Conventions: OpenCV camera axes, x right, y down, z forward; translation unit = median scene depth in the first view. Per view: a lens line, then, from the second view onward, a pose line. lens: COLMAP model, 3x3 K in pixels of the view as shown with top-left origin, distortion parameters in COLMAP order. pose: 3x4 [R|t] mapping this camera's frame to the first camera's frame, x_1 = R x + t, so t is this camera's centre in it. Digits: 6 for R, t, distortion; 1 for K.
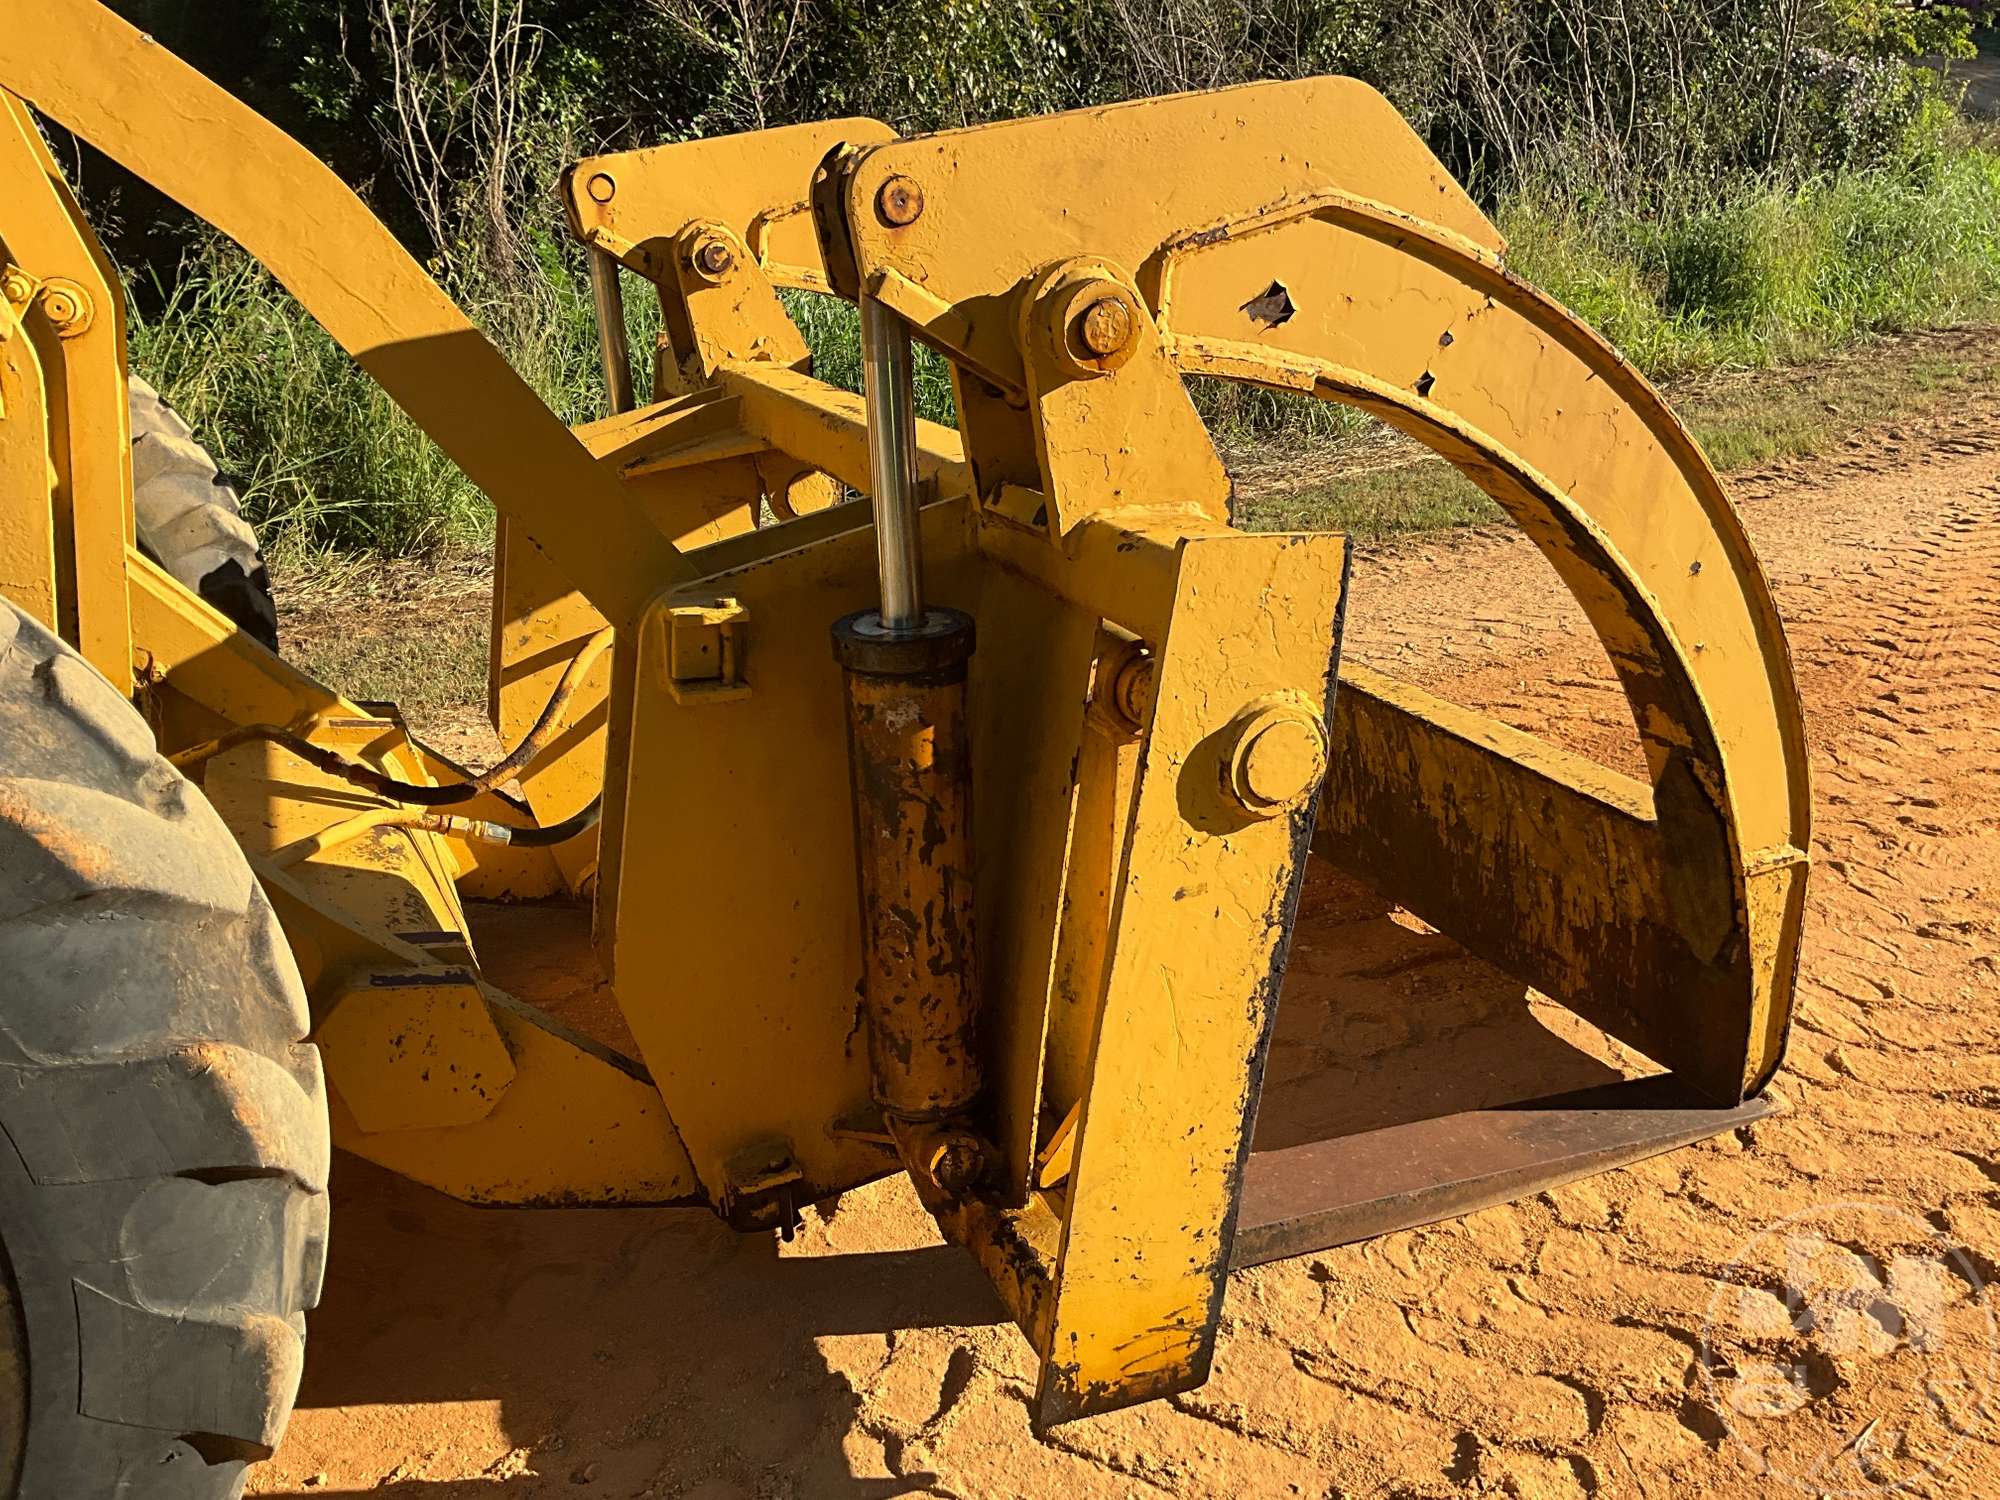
lens RADIAL K [[1621.6, 0, 990.6], [0, 1621.6, 754.4], [0, 0, 1]] dist [0.067800, -0.117932]
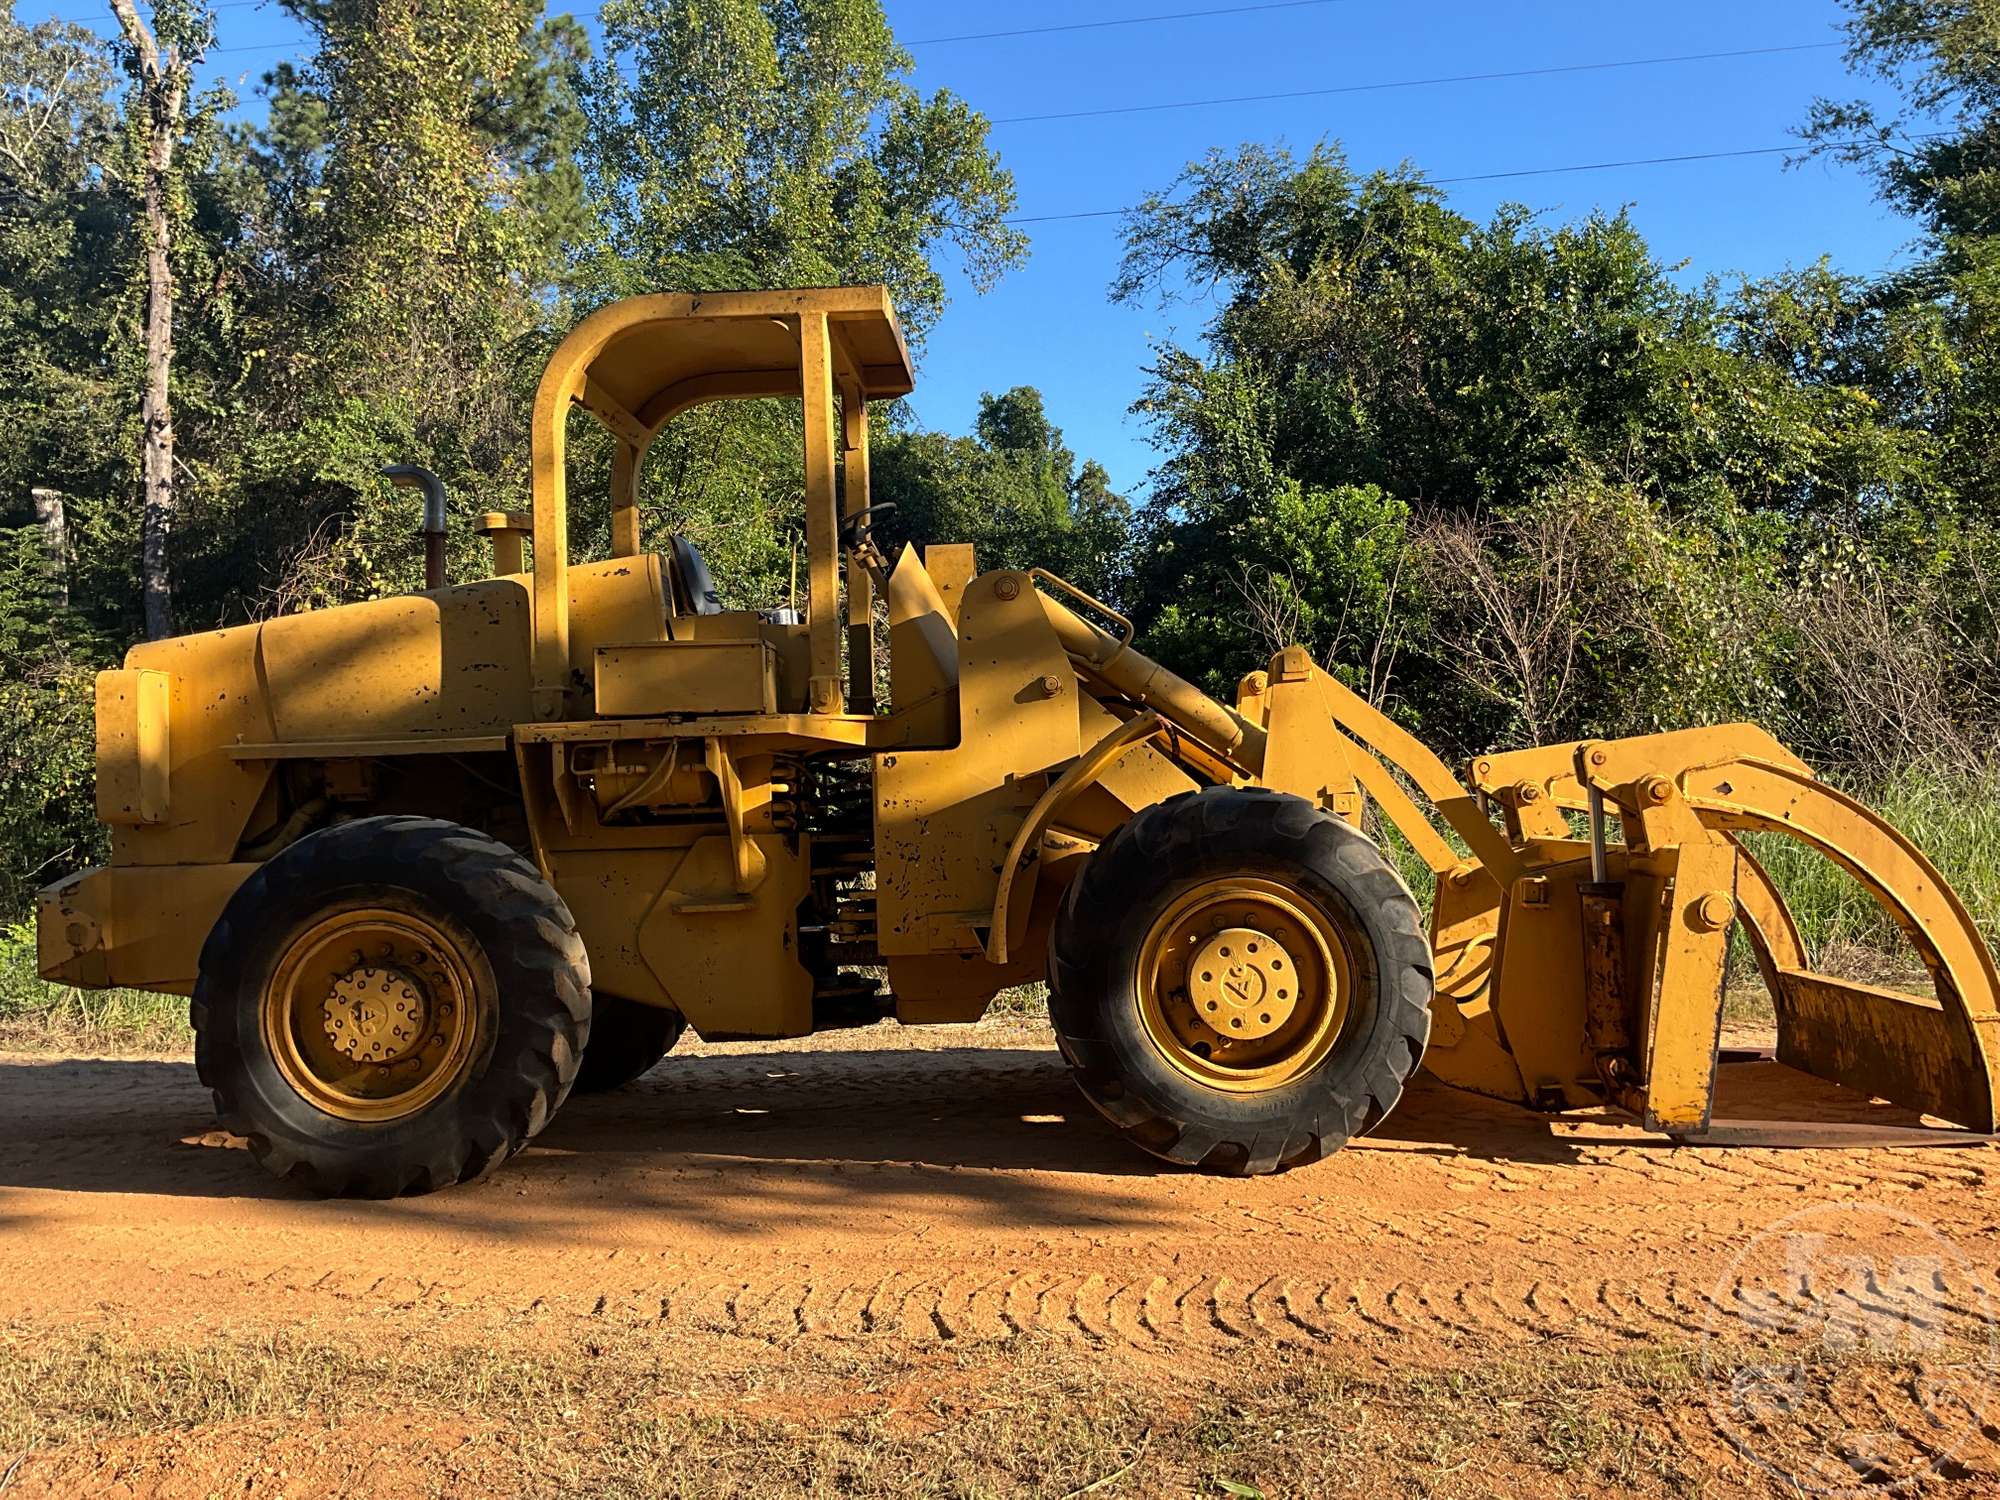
lens RADIAL K [[1621.6, 0, 992.1], [0, 1621.6, 744.5], [0, 0, 1]] dist [0.067800, -0.117932]
pose [[0.902115, -0.018931, -0.431081, 0.237182], [-0.140943, 0.931312, -0.335847, 0.843727], [0.407828, 0.363731, 0.837482, -2.105615]]
